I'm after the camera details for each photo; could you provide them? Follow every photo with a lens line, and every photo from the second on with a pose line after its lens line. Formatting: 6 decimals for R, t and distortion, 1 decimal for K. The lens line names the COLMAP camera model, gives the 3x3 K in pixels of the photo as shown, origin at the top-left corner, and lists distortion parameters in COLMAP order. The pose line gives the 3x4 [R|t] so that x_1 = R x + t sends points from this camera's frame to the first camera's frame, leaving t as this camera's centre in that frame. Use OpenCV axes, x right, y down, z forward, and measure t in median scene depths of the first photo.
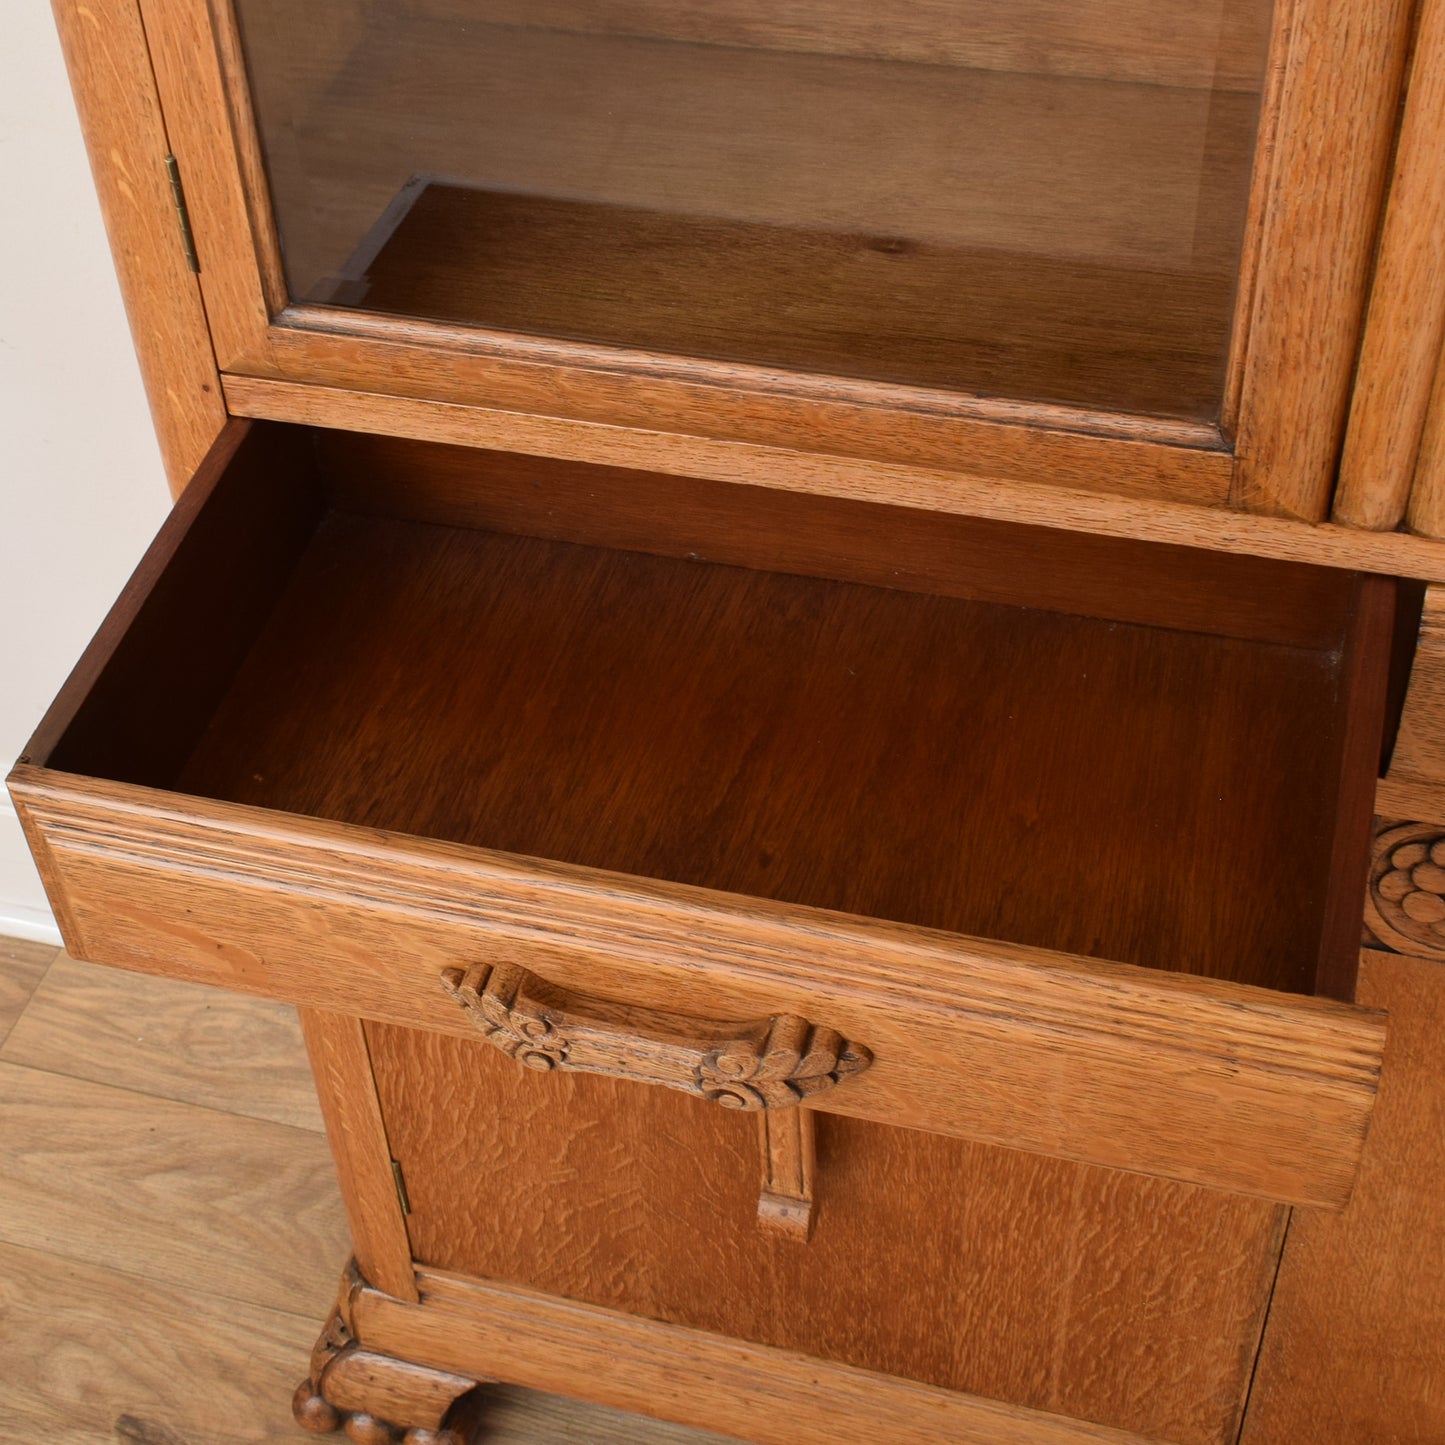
lens RADIAL K [[2404.5, 0, 590.5], [0, 2404.5, 673.0], [0, 0, 1]] dist [-0.011482, 0.000000]
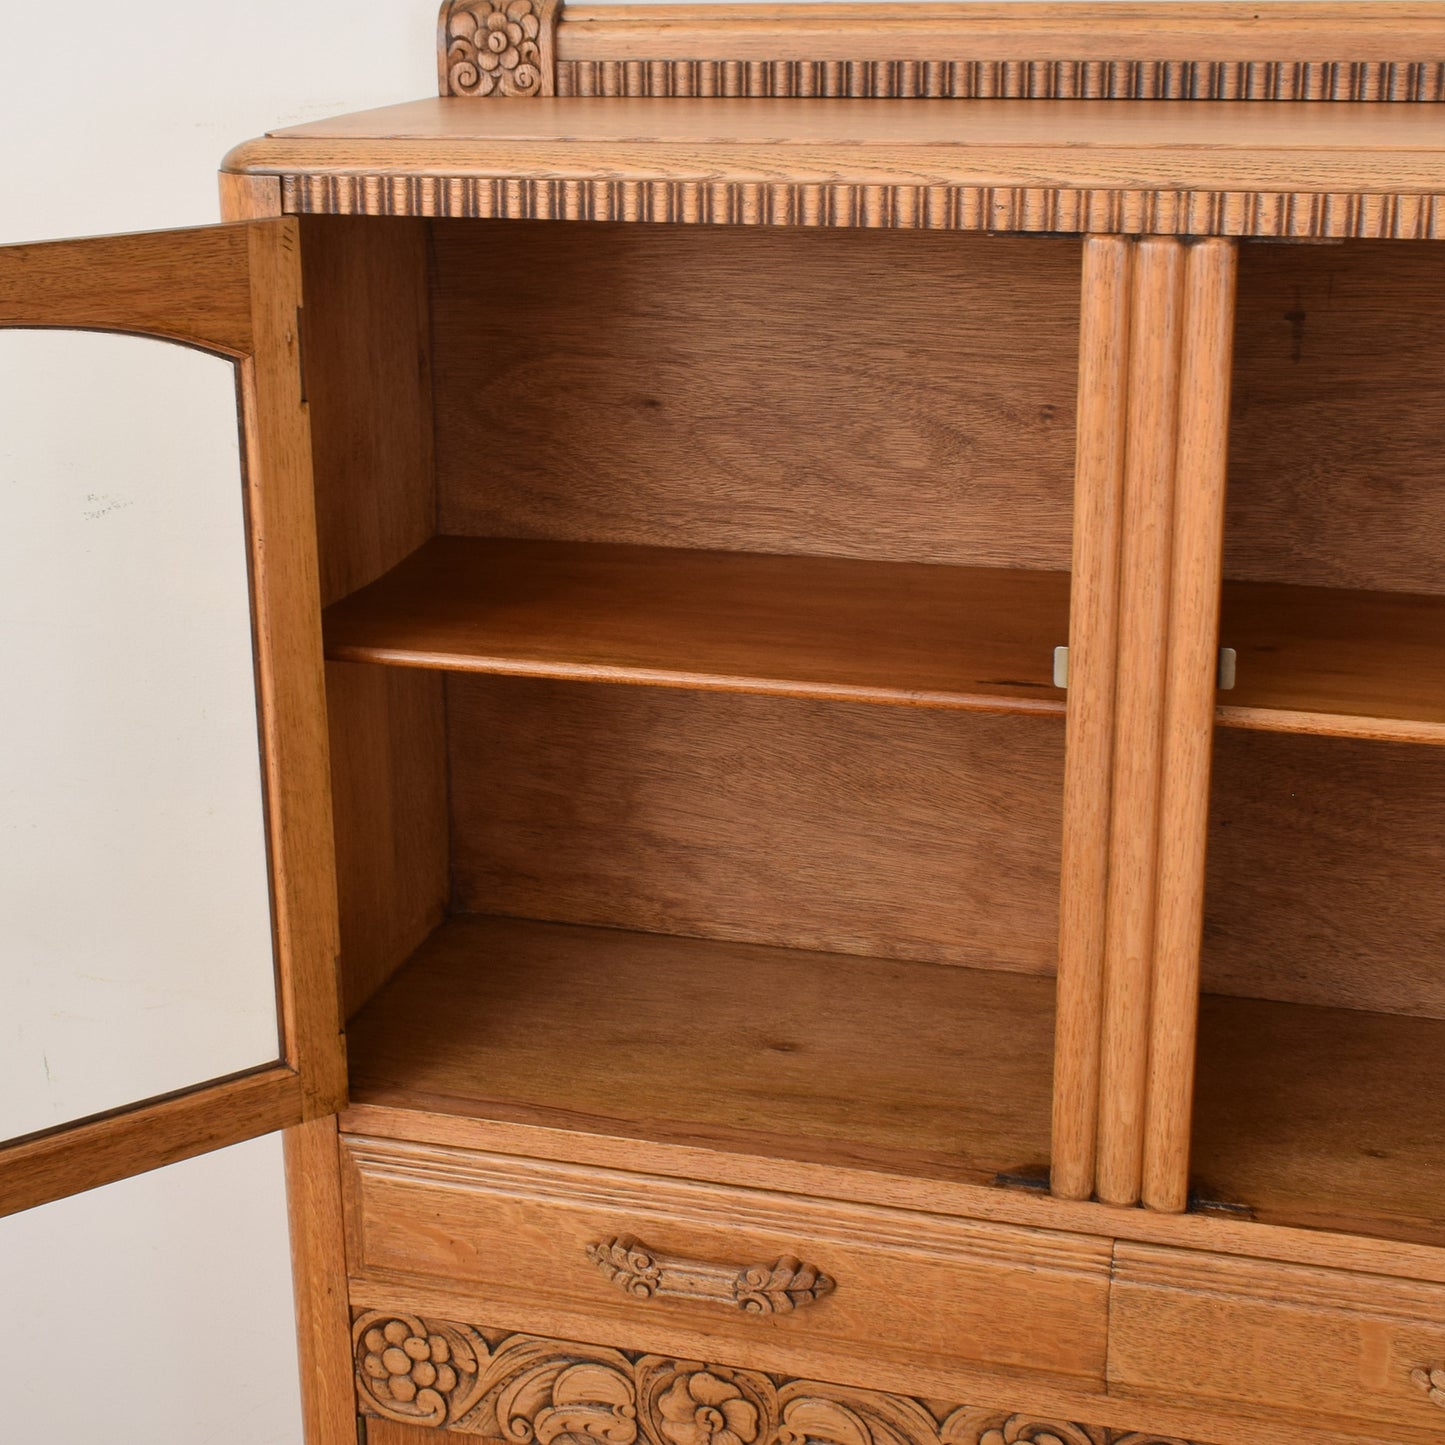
lens RADIAL K [[2404.5, 0, 674.7], [0, 2404.5, 669.4], [0, 0, 1]] dist [-0.011482, 0.000000]
pose [[0.998373, 0.052201, 0.022950, 0.007005], [-0.036721, 0.896459, -0.441603, 0.240525], [-0.043625, 0.440042, 0.896917, -0.397002]]
